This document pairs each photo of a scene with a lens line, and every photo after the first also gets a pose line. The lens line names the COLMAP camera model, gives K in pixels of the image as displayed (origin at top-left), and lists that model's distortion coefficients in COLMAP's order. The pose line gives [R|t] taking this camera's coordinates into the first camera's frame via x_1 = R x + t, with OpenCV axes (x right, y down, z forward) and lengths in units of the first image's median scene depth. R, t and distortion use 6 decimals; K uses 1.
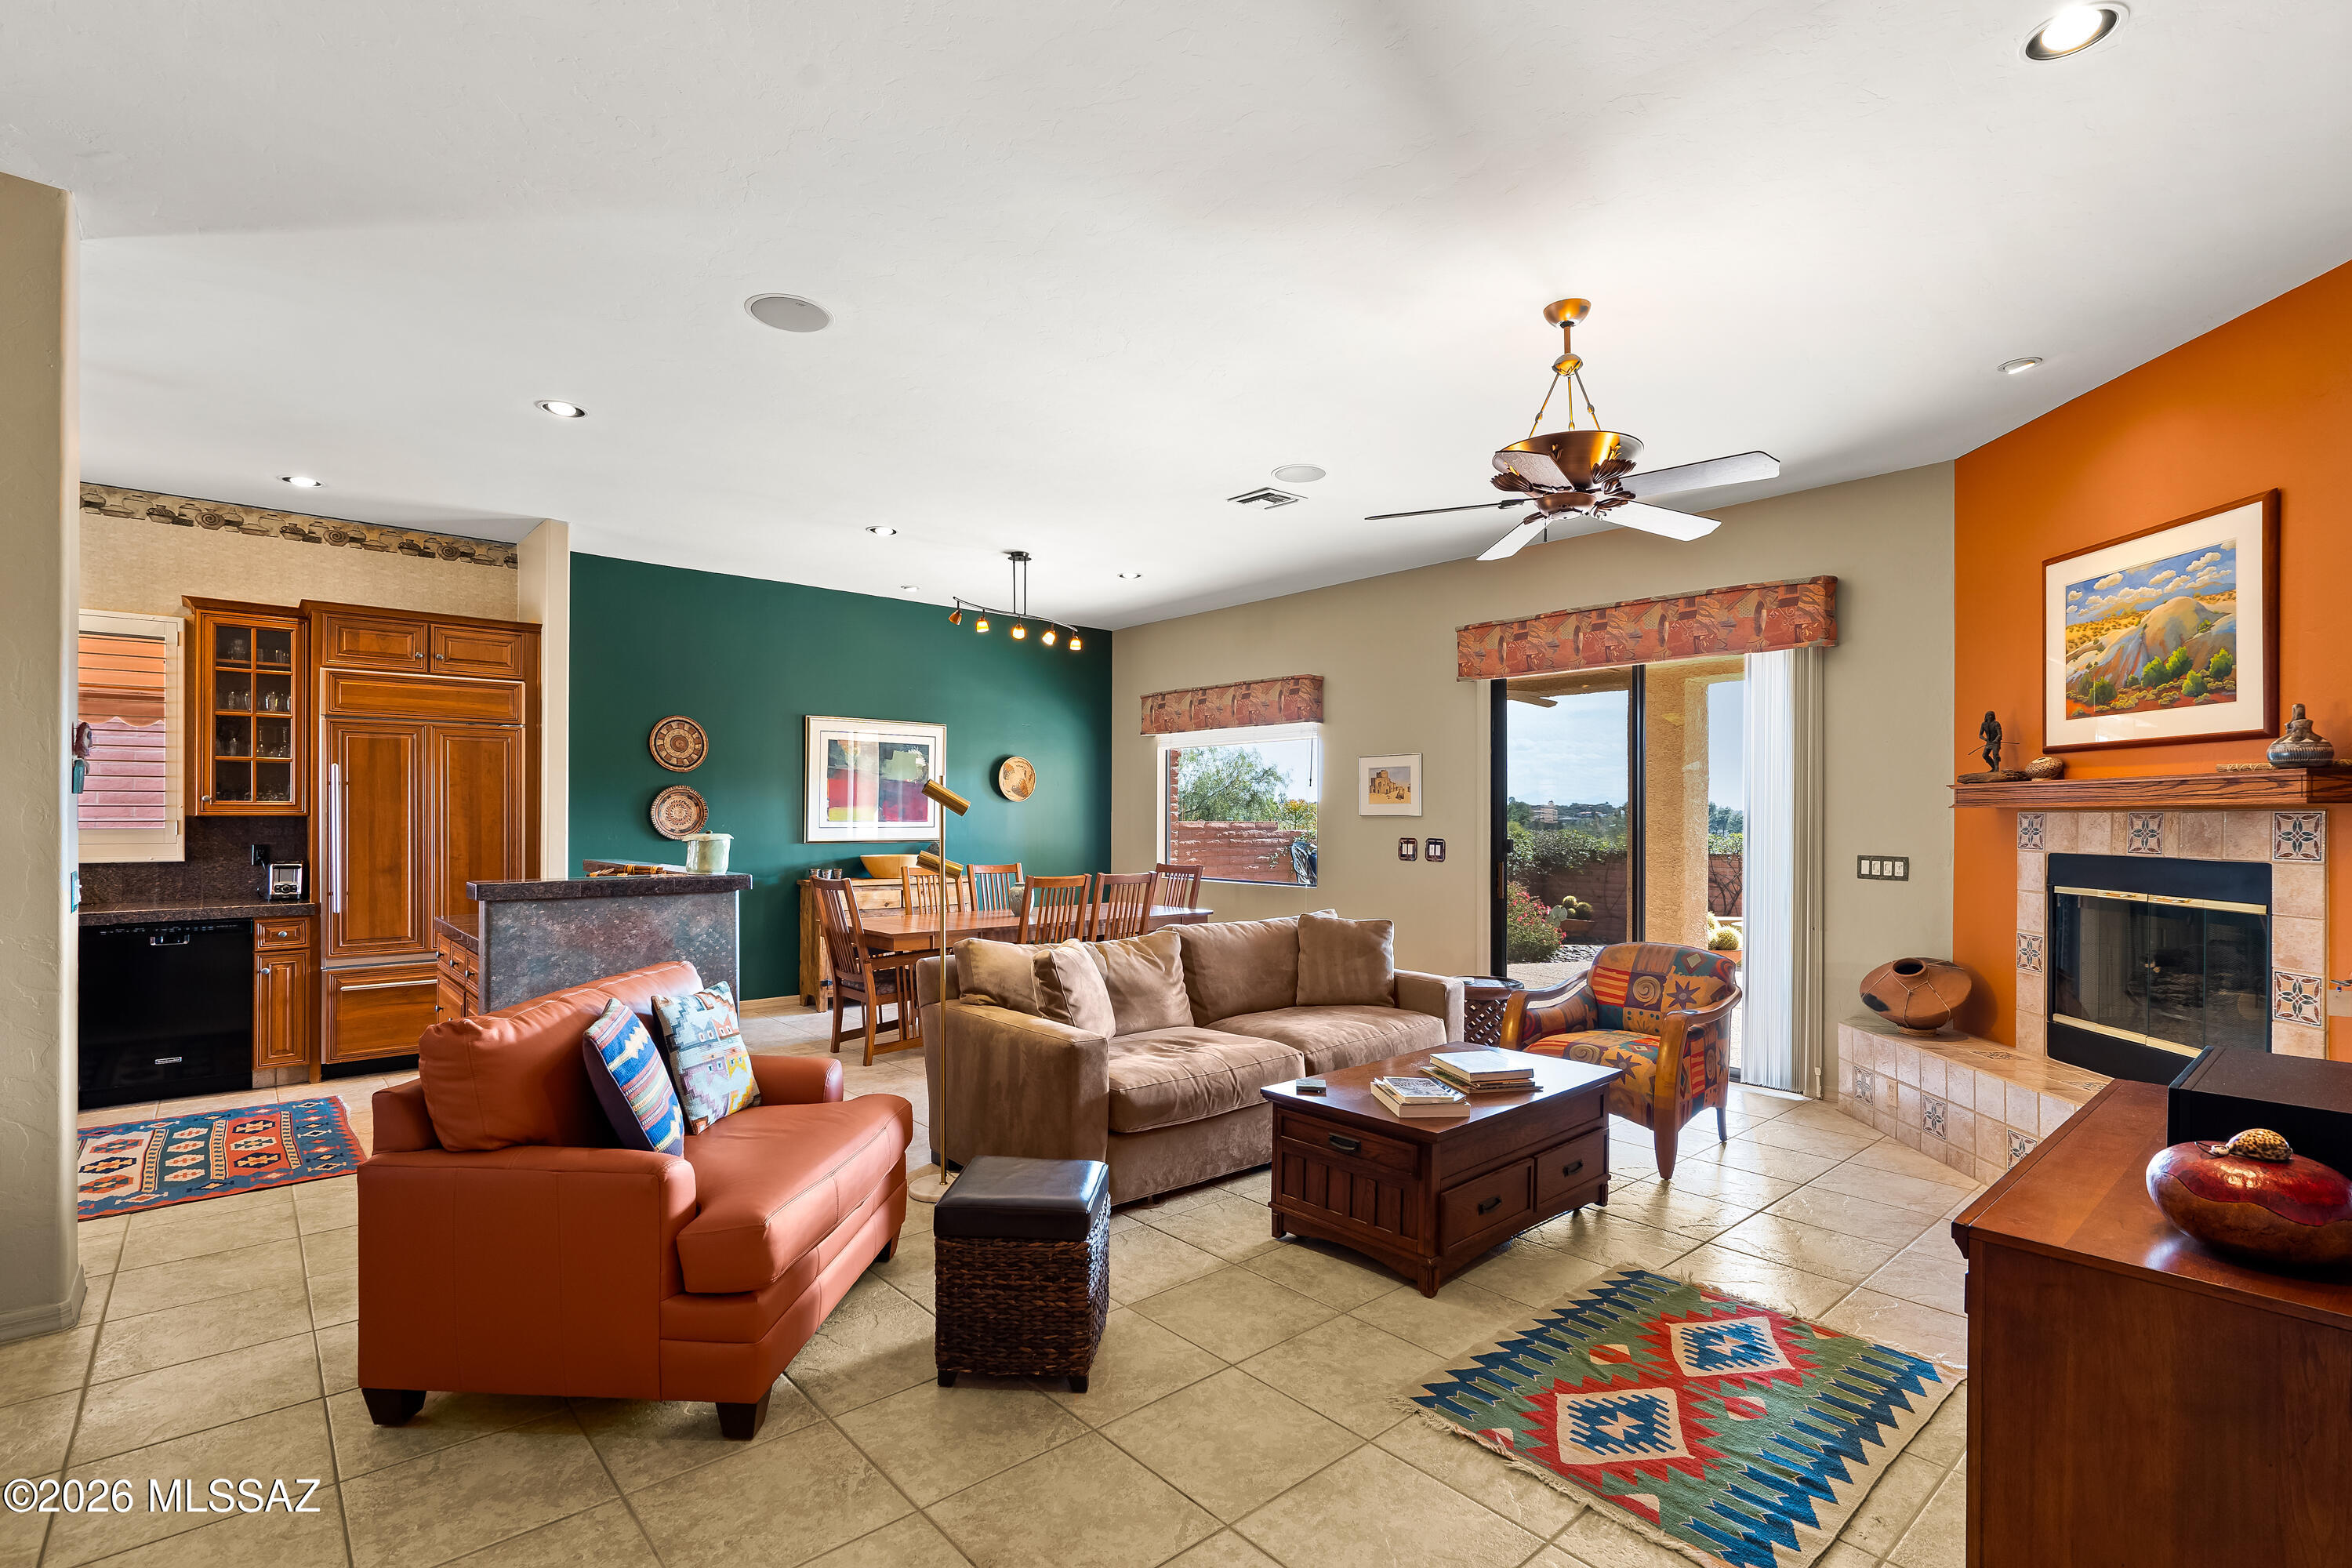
lens RADIAL K [[1090.3, 0, 1171.5], [0, 1090.3, 814.1], [0, 0, 1]] dist [-0.006070, 0.004741]
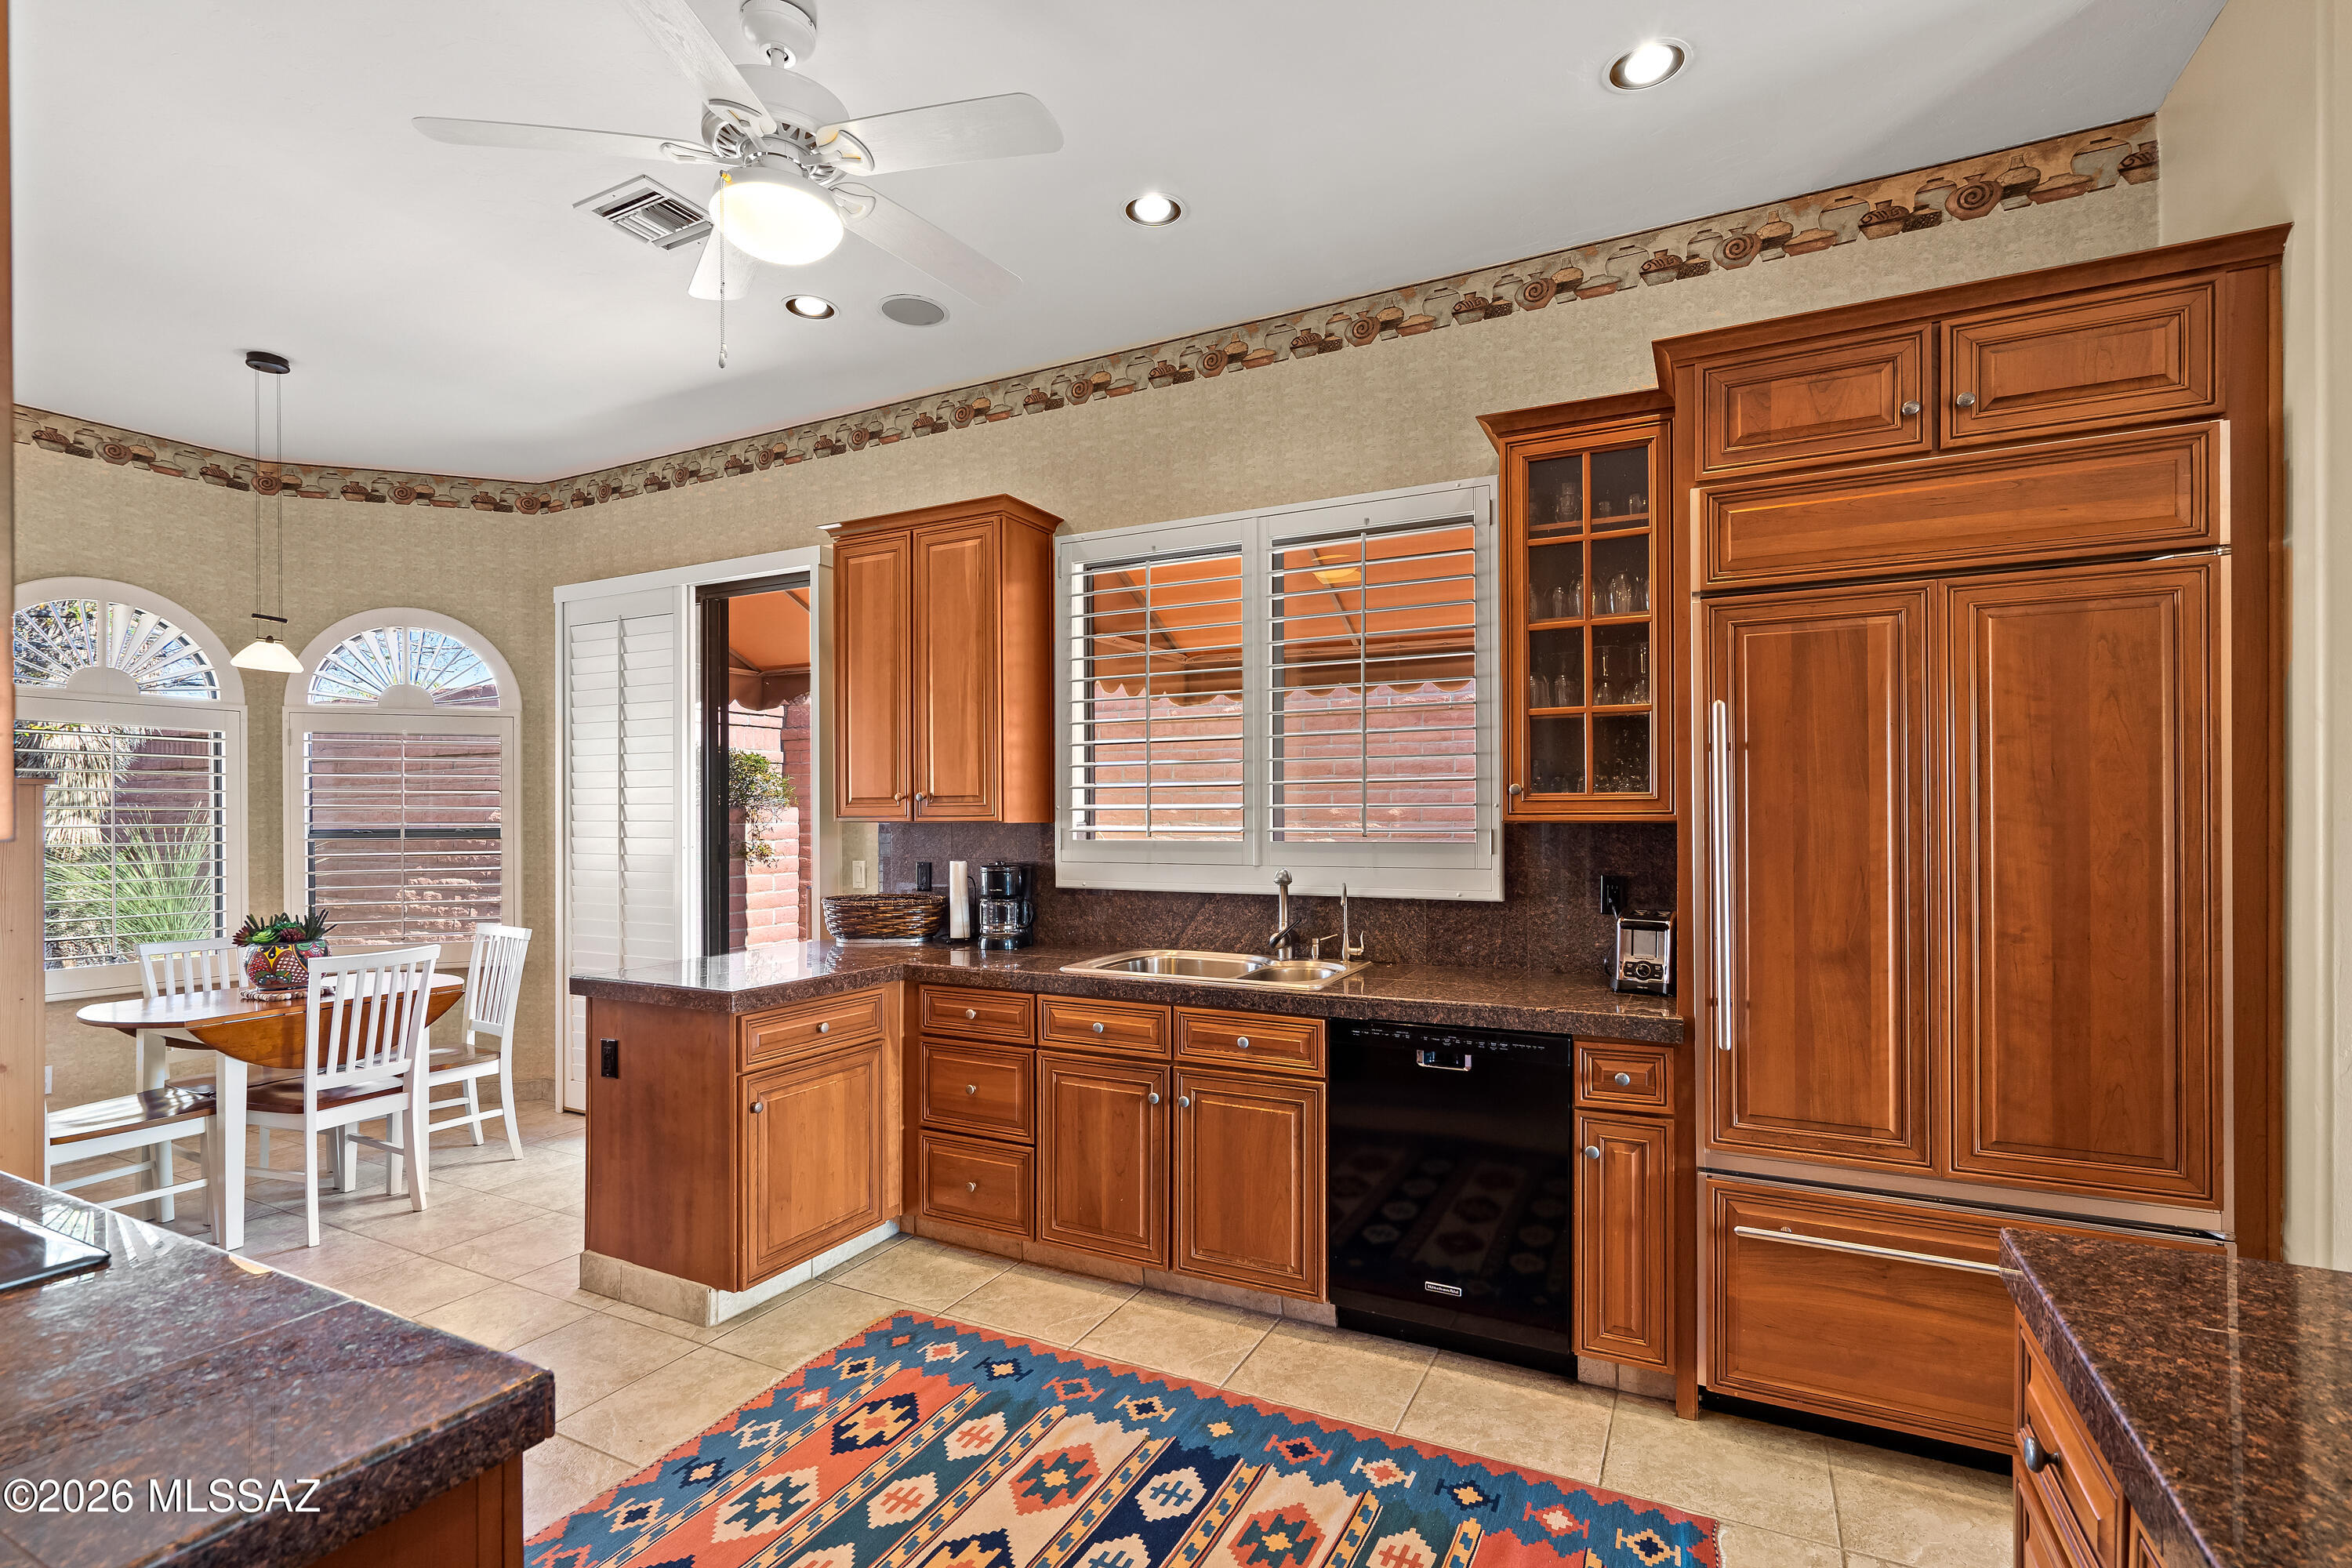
lens RADIAL K [[1090.3, 0, 1168.4], [0, 1090.3, 817.1], [0, 0, 1]] dist [-0.006070, 0.004741]
pose [[0.370516, -0.003544, -0.928819, -0.469573], [0.007214, 0.999974, -0.000938, -0.001622], [0.928798, -0.006353, 0.370532, 0.665935]]
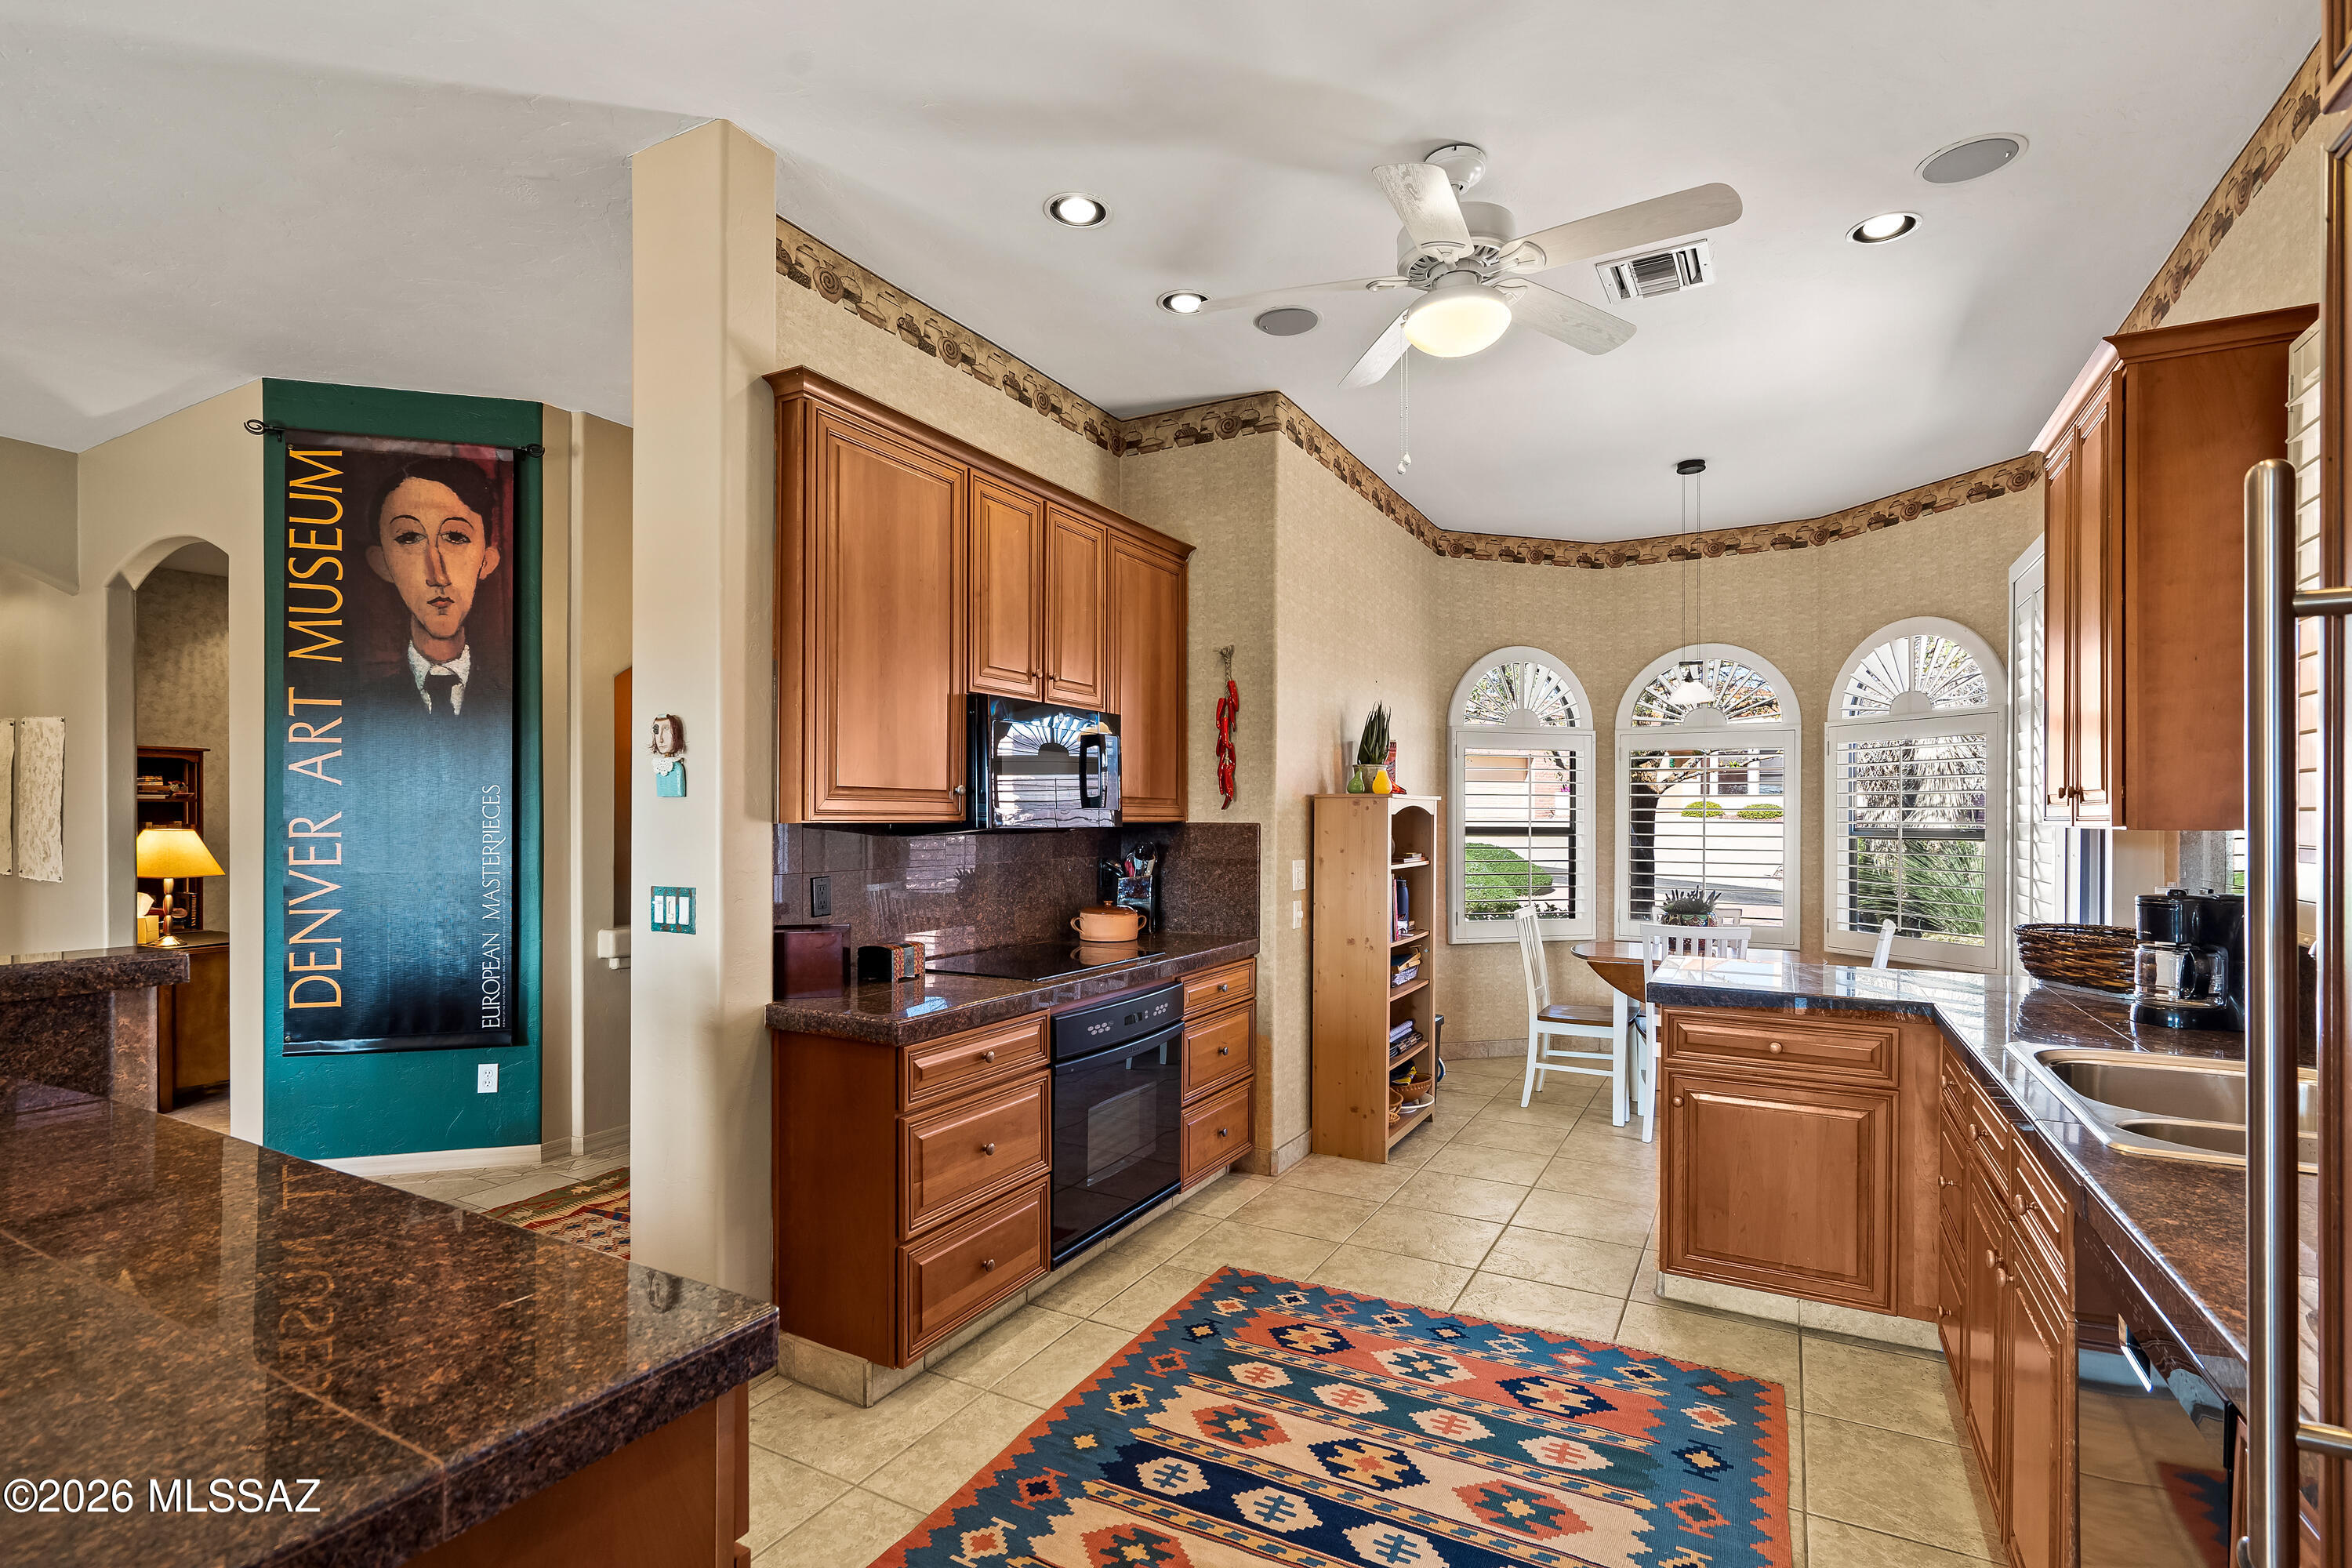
lens RADIAL K [[1090.3, 0, 1170.9], [0, 1090.3, 822.7], [0, 0, 1]] dist [-0.006070, 0.004741]
pose [[-0.937857, -0.003666, -0.347003, -0.617086], [-0.005663, 0.999973, 0.004740, -0.002811], [0.346976, 0.006411, -0.937852, 1.118446]]
